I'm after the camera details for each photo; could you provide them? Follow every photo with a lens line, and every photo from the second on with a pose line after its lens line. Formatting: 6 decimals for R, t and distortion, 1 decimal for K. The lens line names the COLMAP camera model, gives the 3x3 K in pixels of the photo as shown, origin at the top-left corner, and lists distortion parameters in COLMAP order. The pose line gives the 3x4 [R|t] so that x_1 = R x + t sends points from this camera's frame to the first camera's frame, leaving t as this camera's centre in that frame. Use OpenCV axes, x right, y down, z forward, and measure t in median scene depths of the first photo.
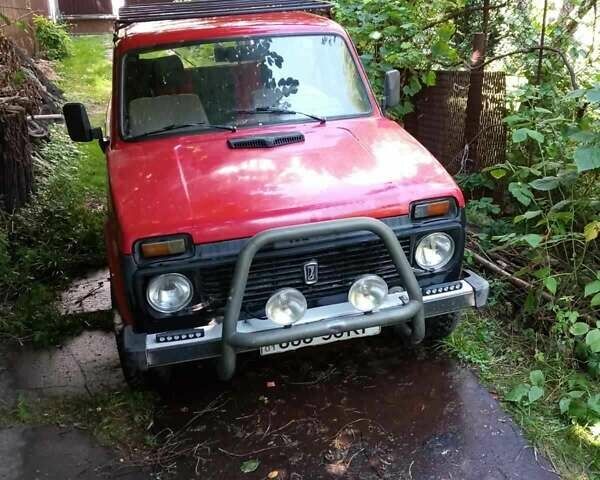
lens RADIAL K [[682.7, 0, 300.0], [0, 682.7, 240.0], [0, 0, 1]] dist [0.131019, -0.393776]
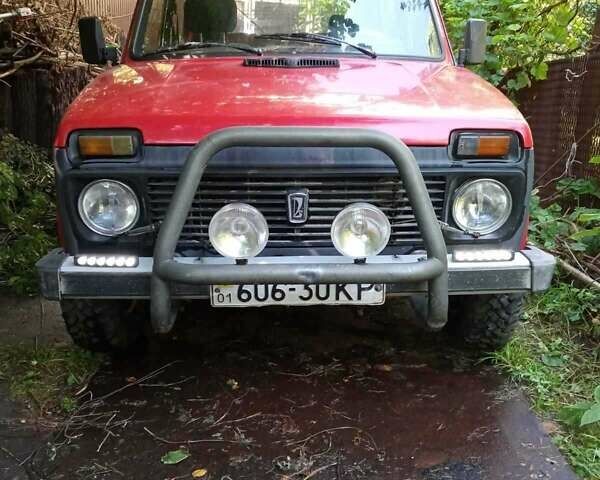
lens RADIAL K [[683.1, 0, 300.0], [0, 683.1, 240.0], [0, 0, 1]] dist [0.004987, -0.013390]
pose [[0.975146, 0.120053, -0.186218, 0.141511], [-0.136064, 0.987805, -0.075680, 0.123423], [0.174861, 0.099137, 0.979589, 0.264227]]
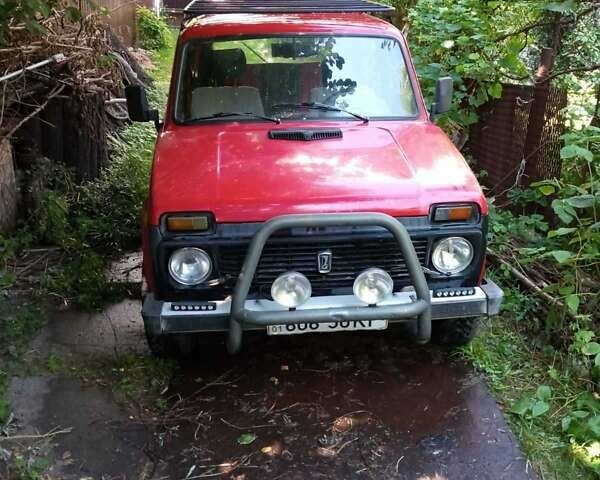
lens RADIAL K [[682.7, 0, 300.0], [0, 682.7, 240.0], [0, 0, 1]] dist [0.131019, -0.393776]
pose [[0.986904, 0.103375, -0.123827, 0.093132], [-0.104433, 0.994530, -0.002072, 0.018531], [0.122936, 0.014977, 0.992302, -0.029458]]
